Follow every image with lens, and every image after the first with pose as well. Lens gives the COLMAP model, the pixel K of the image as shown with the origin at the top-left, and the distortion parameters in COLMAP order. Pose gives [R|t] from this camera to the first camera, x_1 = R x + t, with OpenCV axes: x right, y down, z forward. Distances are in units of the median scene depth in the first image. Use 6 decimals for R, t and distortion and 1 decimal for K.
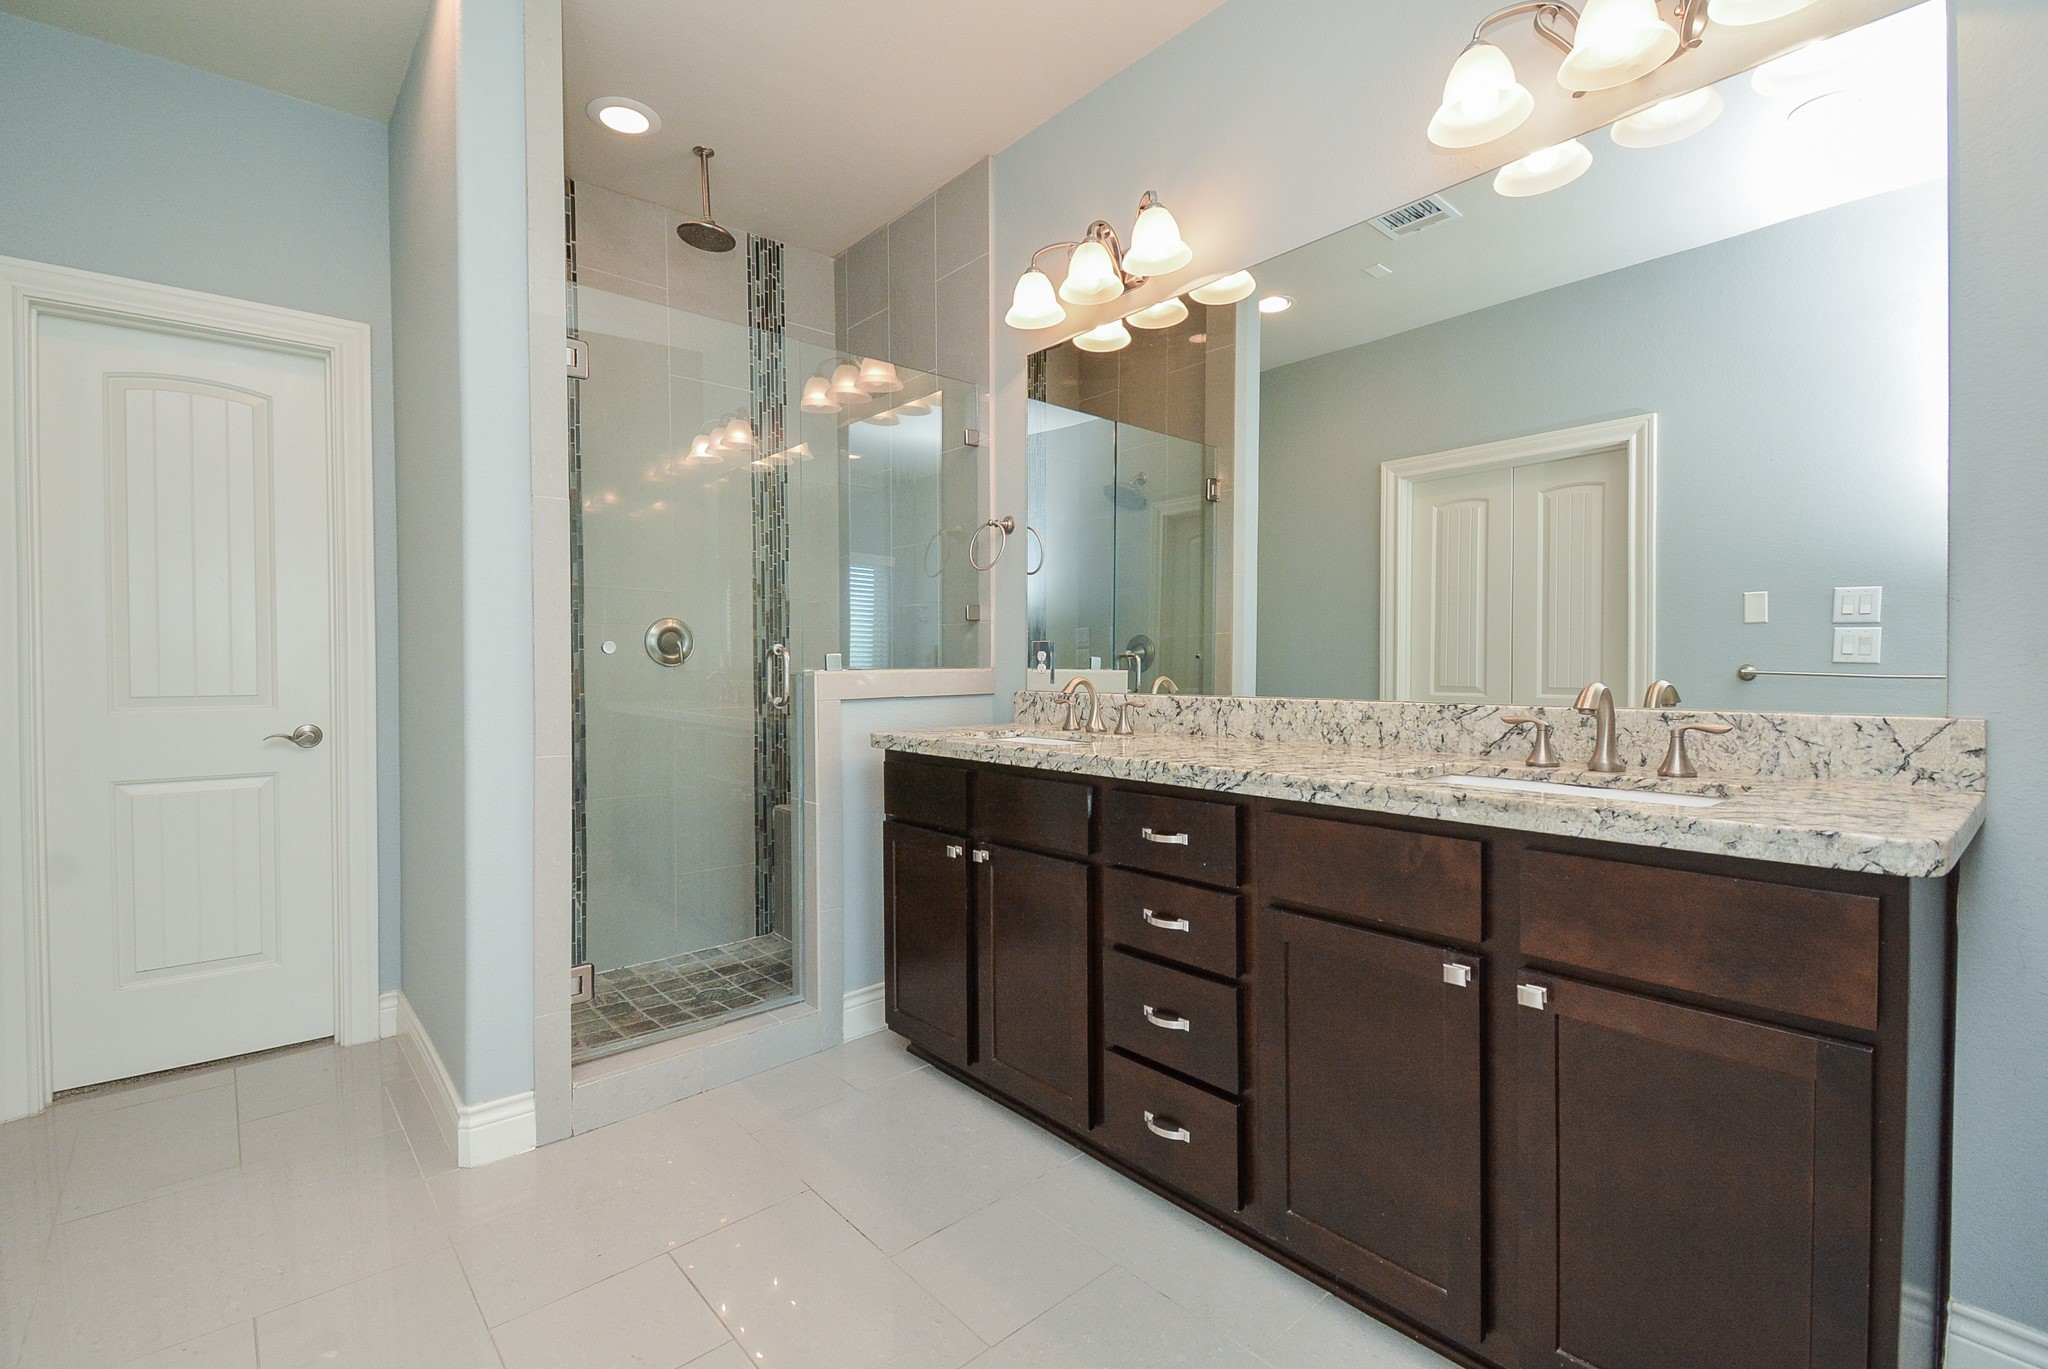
lens RADIAL K [[881.9, 0, 1021.0], [0, 881.9, 678.3], [0, 0, 1]] dist [0.033714, -0.000270]
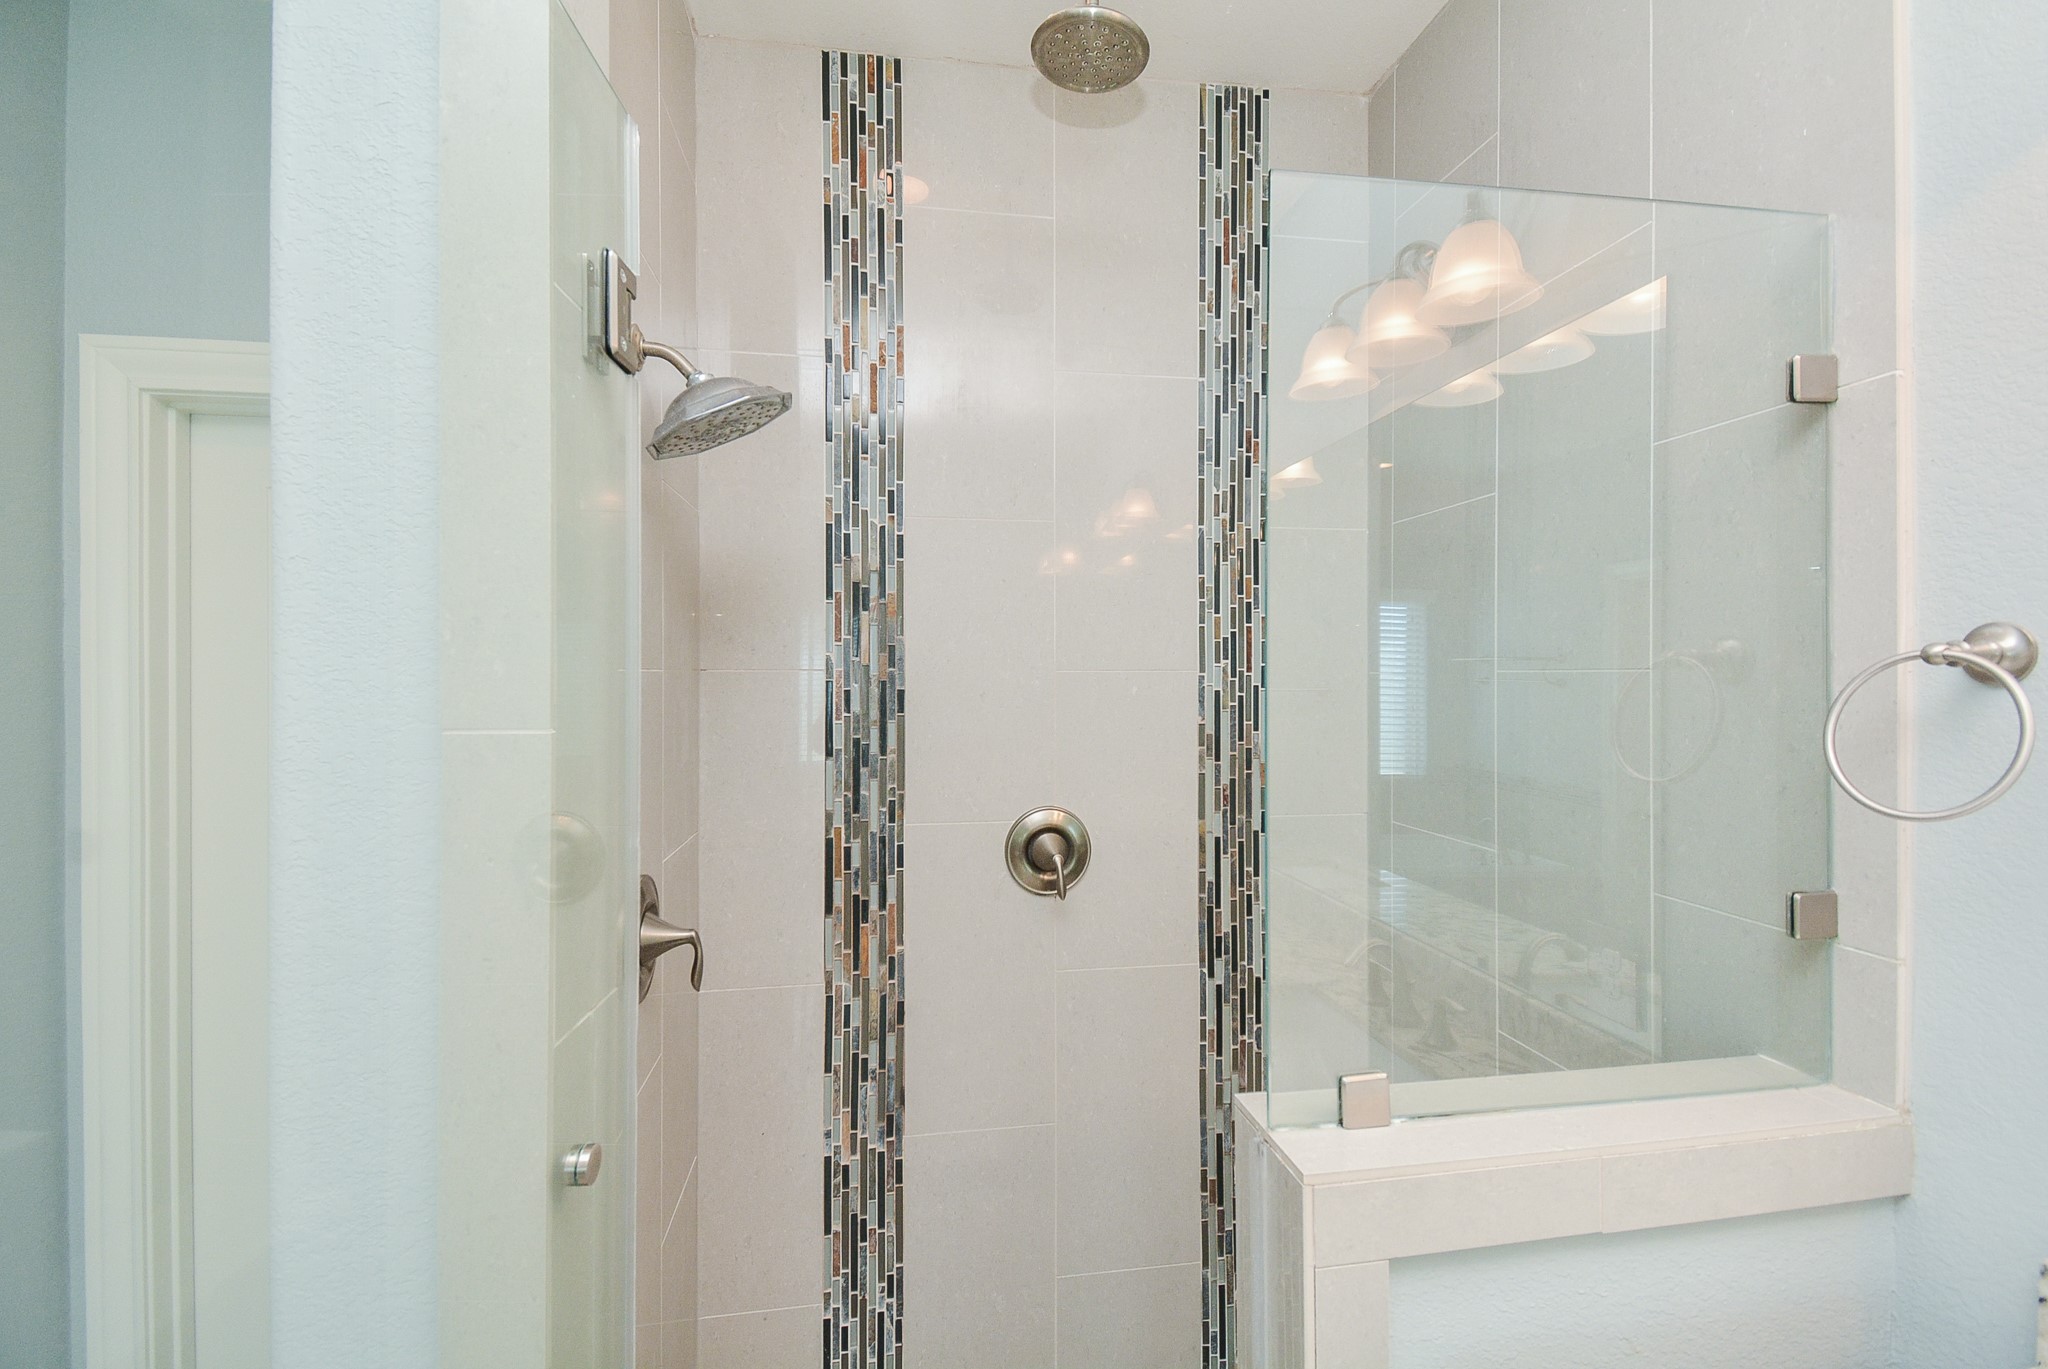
lens RADIAL K [[881.9, 0, 1021.0], [0, 881.9, 678.3], [0, 0, 1]] dist [0.033714, -0.000270]
pose [[0.846059, 0.003439, -0.533078, -0.108149], [-0.014007, 0.999777, -0.015780, -0.130162], [0.532905, 0.020817, 0.845919, 0.486412]]
